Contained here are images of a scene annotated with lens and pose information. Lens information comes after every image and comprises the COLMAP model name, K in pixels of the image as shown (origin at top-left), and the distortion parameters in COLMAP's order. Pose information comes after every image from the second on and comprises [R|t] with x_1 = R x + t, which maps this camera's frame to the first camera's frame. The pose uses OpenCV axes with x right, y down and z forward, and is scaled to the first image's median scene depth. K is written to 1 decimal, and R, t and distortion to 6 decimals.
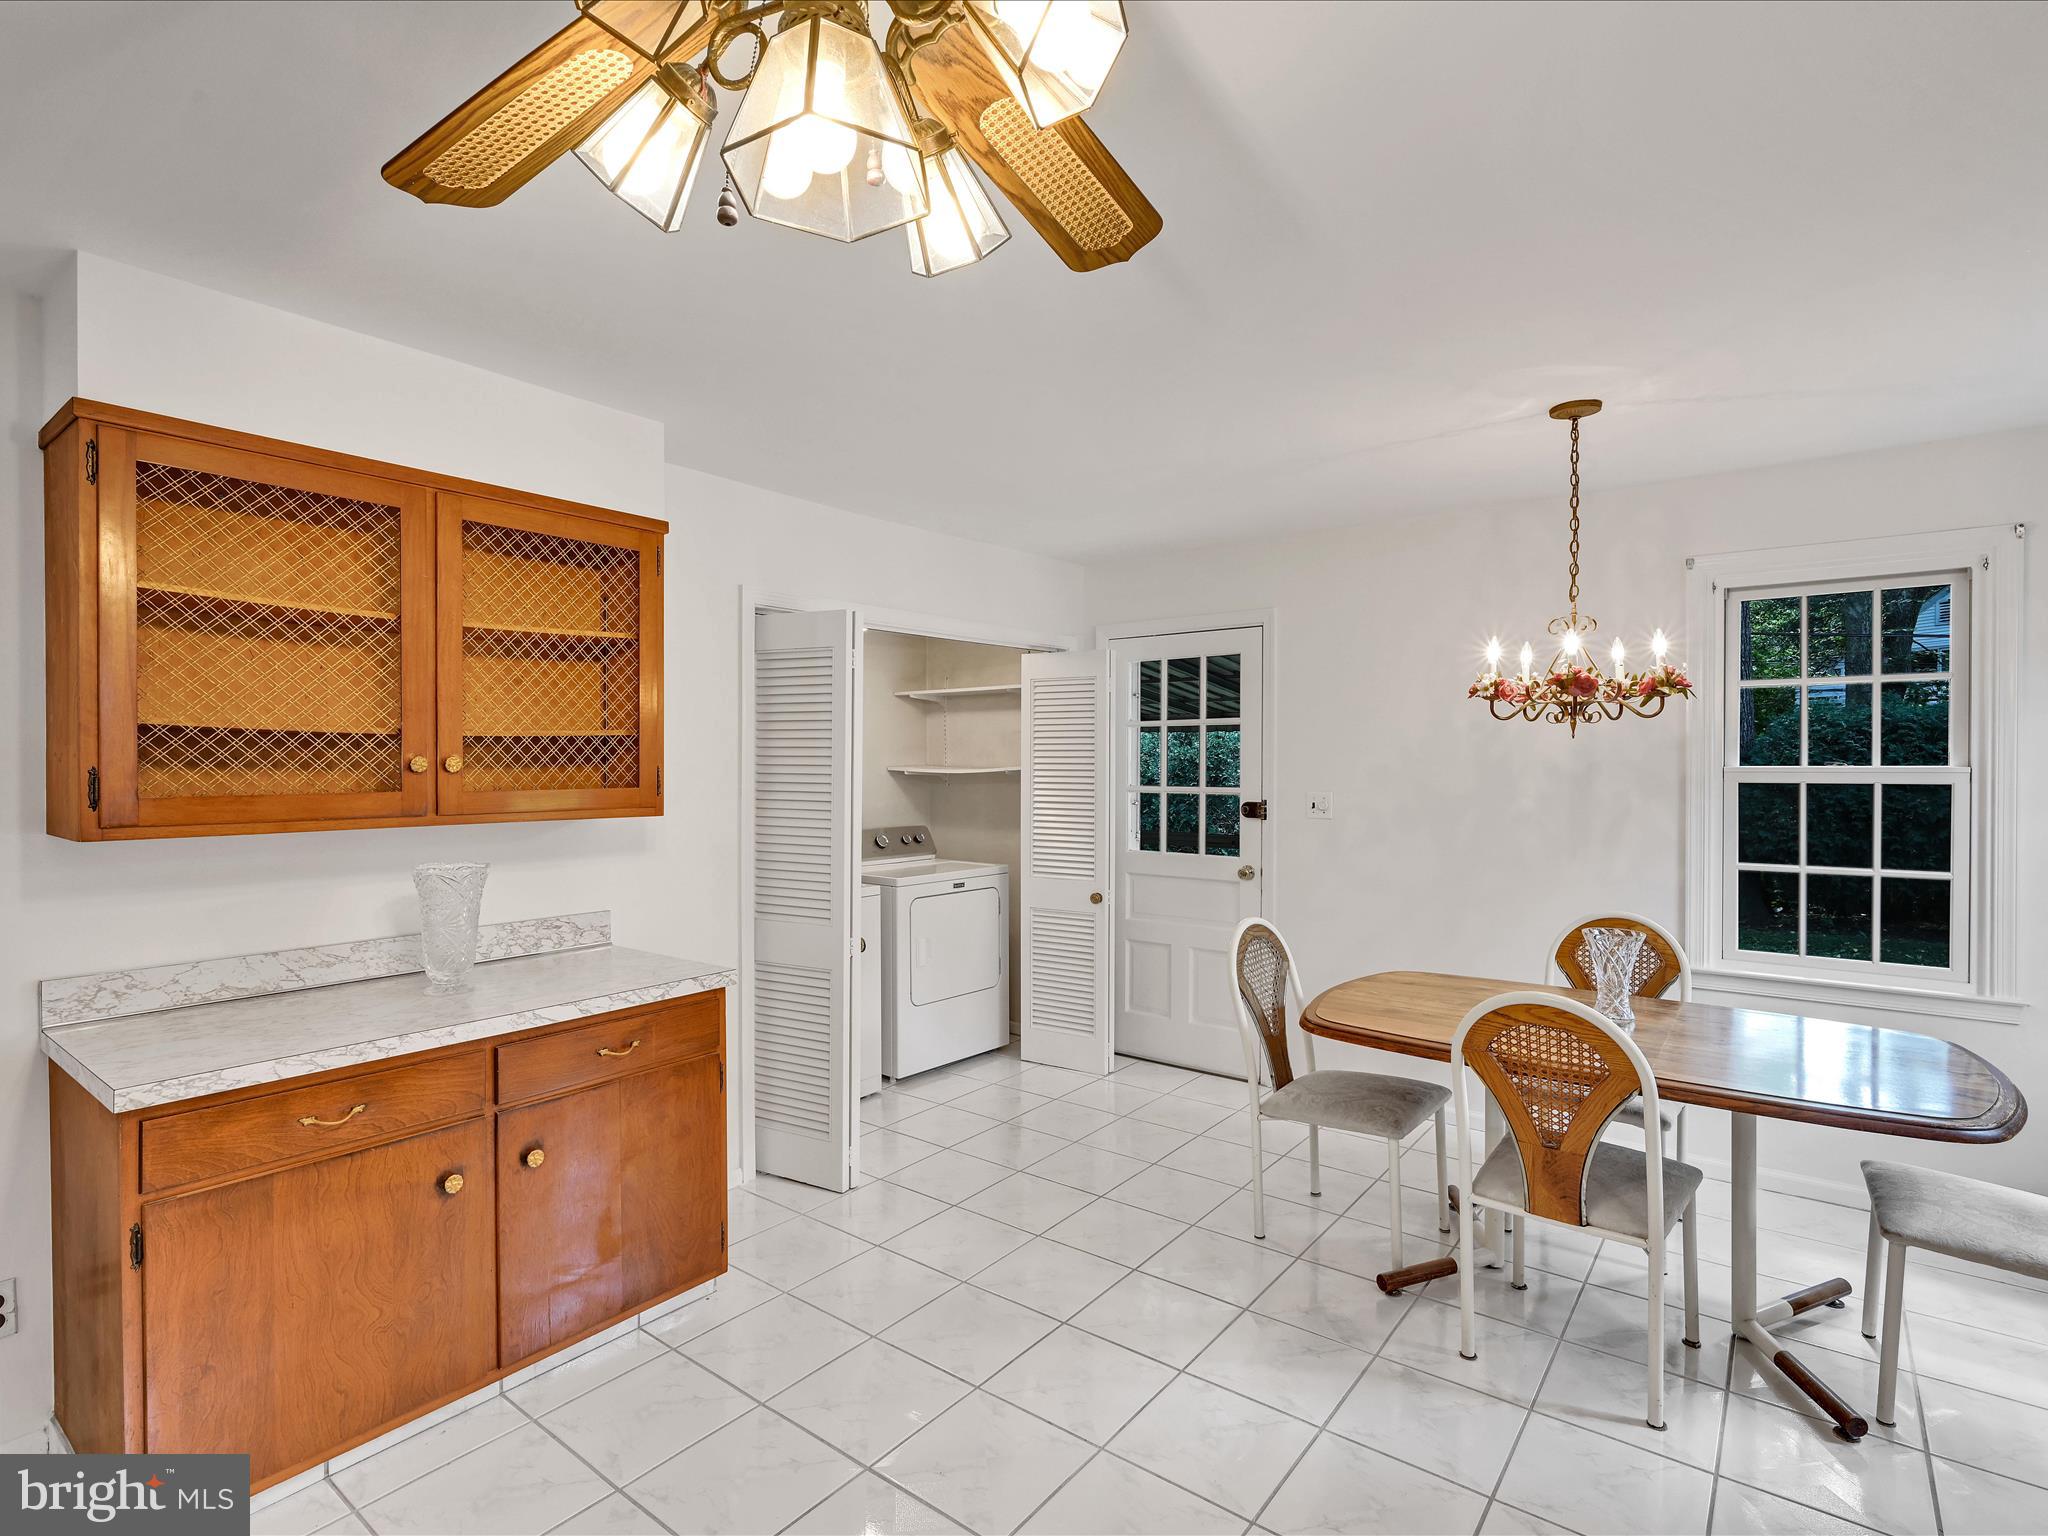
lens RADIAL K [[1004.3, 0, 1062.7], [0, 1004.3, 771.7], [0, 0, 1]] dist [0.005950, -0.001601]
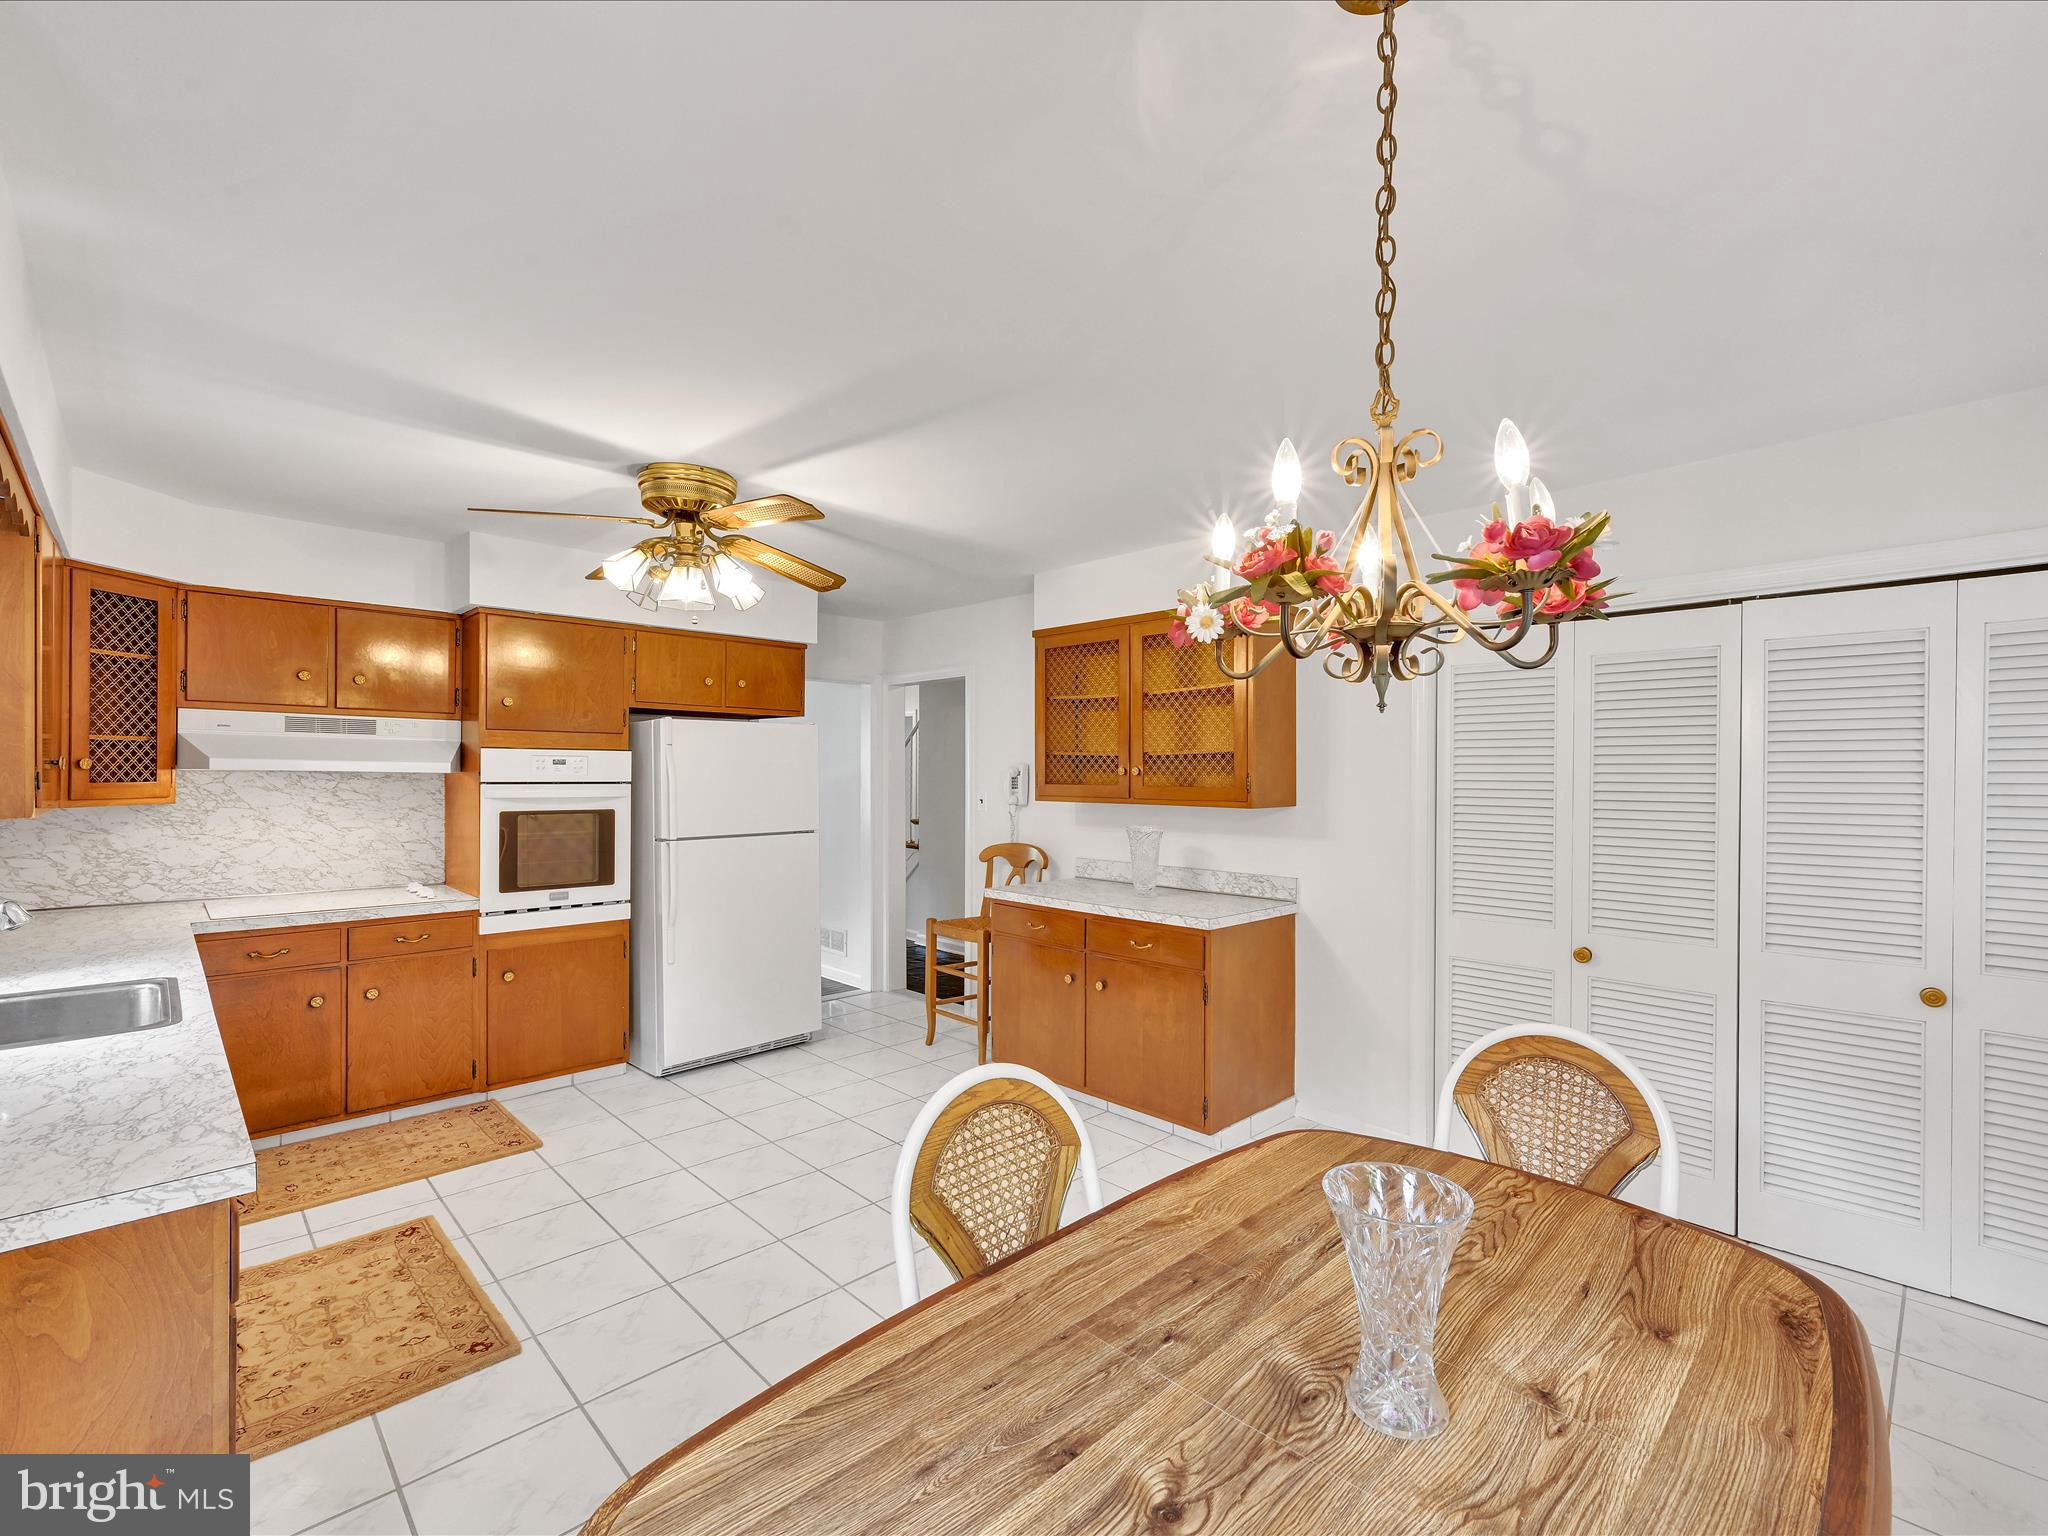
lens RADIAL K [[907.7, 0, 968.6], [0, 907.7, 777.8], [0, 0, 1]] dist [-0.000366, 0.000519]
pose [[-0.200681, 0.004561, -0.979646, 0.943795], [-0.011331, 0.999911, 0.006977, -0.003527], [0.979591, 0.012501, -0.200612, 0.905944]]
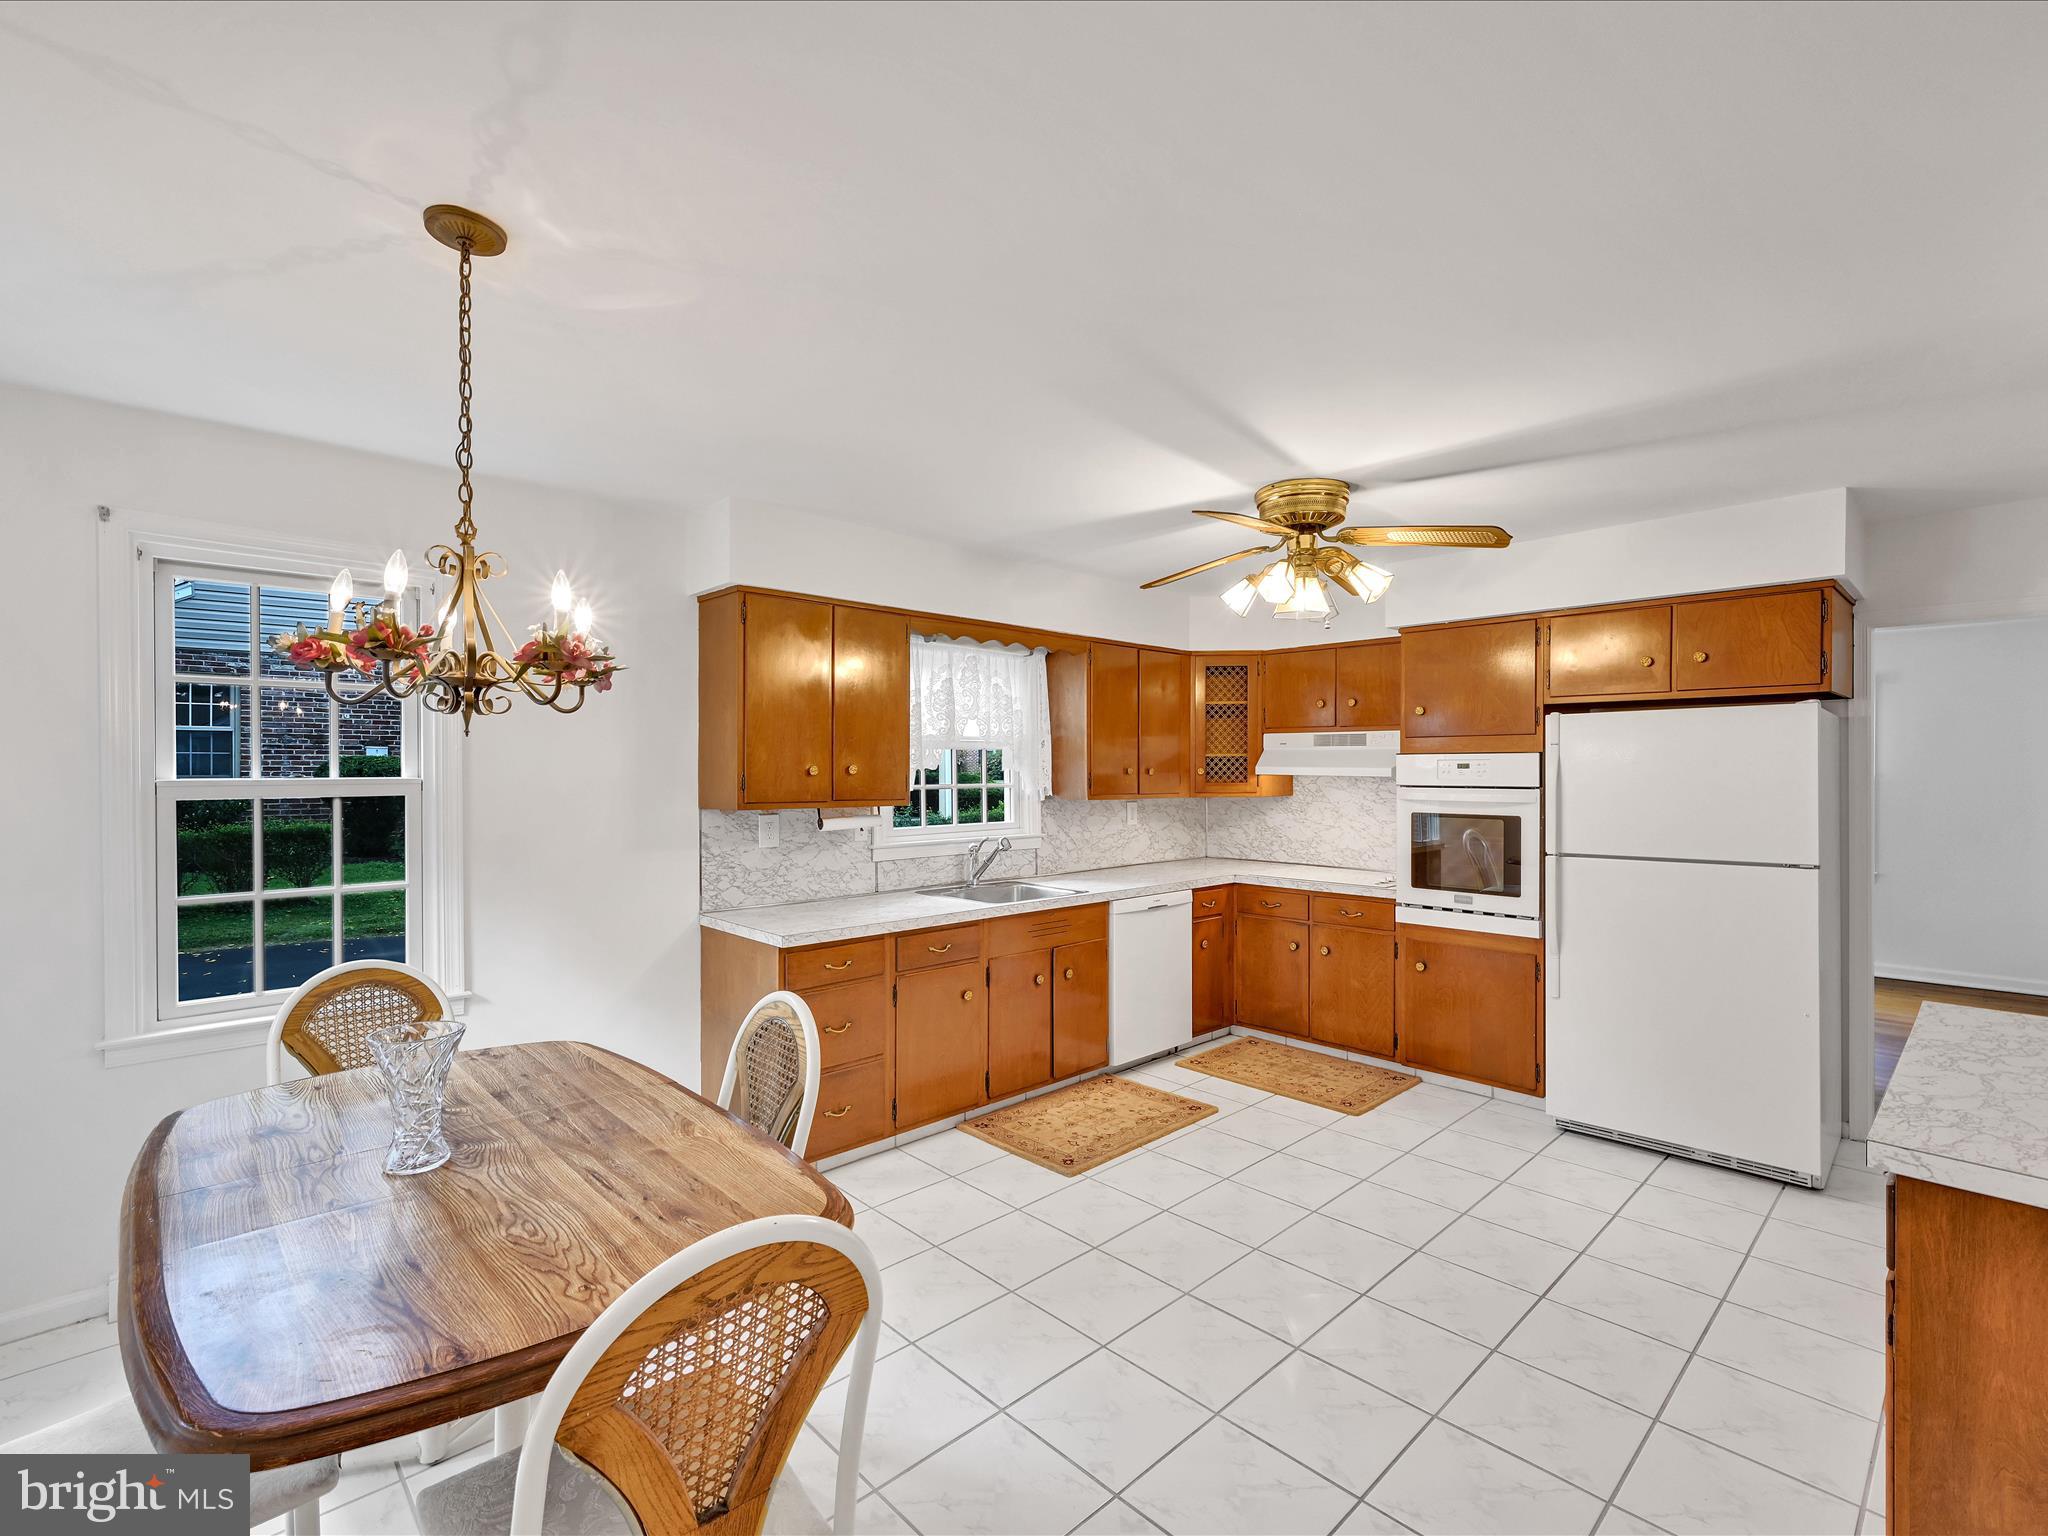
lens RADIAL K [[931.8, 0, 1087.5], [0, 931.8, 777.0], [0, 0, 1]] dist [0.000994, 0.000404]
pose [[-0.988870, -0.000043, 0.148782, 0.024841], [0.001886, 0.999916, 0.012824, -0.014031], [-0.148770, 0.012962, -0.988787, 1.544663]]
